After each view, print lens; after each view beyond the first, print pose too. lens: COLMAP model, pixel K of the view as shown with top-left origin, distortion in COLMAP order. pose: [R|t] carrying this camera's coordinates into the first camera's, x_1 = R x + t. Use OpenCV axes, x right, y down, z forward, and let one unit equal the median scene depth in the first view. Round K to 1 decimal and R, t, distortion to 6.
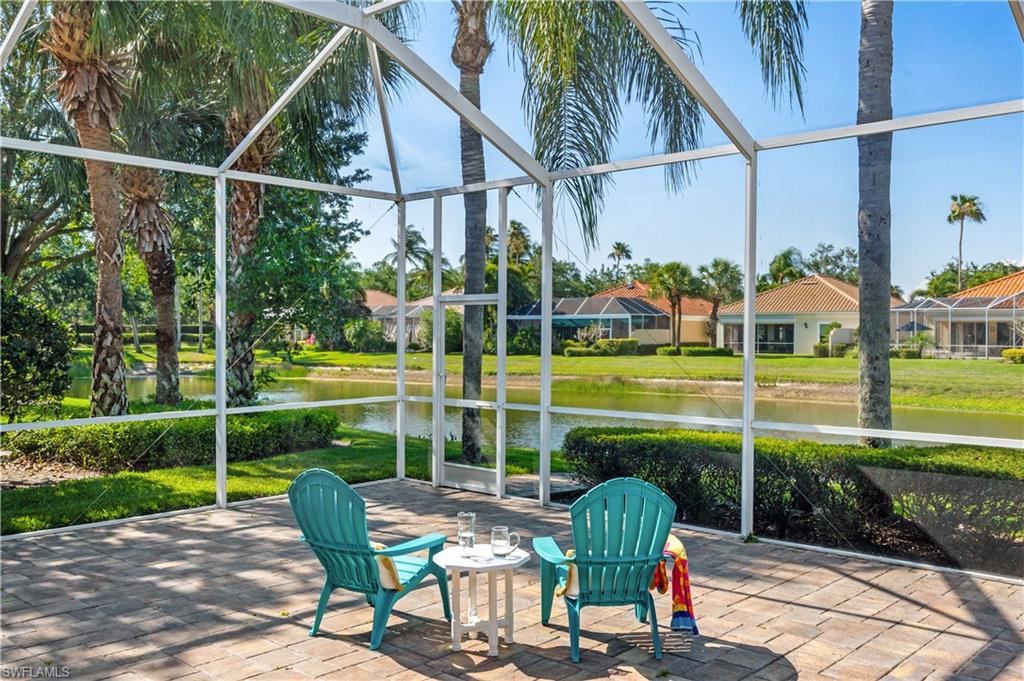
lens RADIAL K [[902.2, 0, 500.4], [0, 902.2, 357.1], [0, 0, 1]] dist [-0.003061, 0.000507]
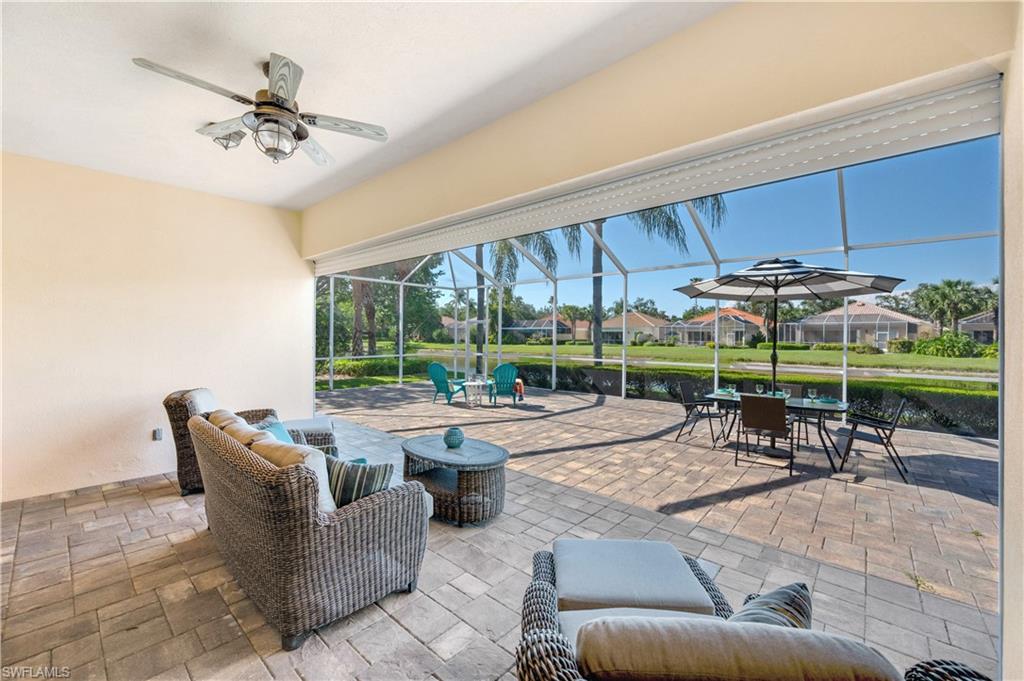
lens RADIAL K [[407.5, 0, 509.4], [0, 407.5, 337.0], [0, 0, 1]] dist [0.001340, 0.000043]
pose [[0.999803, 0.005630, 0.019016, 0.012349], [-0.005186, 0.999715, -0.023287, 0.005329], [-0.019142, 0.023183, 0.999548, -0.104987]]
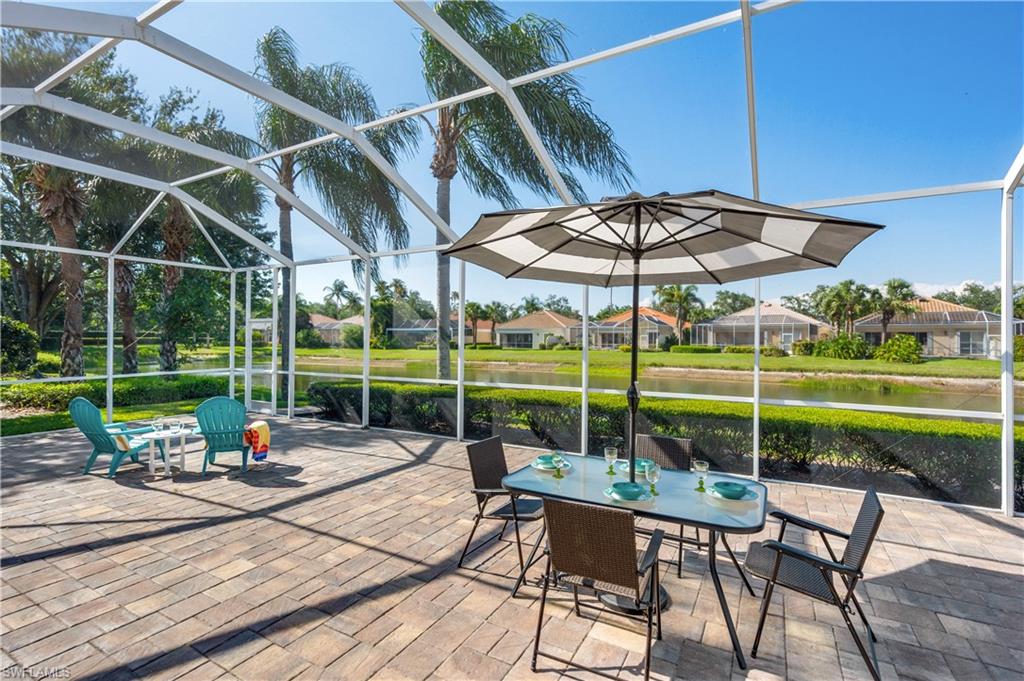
lens RADIAL K [[469.8, 0, 512.0], [0, 469.8, 340.5], [0, 0, 1]] dist [0.002004, 0.000299]
pose [[0.972993, 0.001188, 0.230833, 0.064320], [0.003699, 0.999778, -0.020739, 0.001324], [-0.230806, 0.021033, 0.972772, -0.043065]]
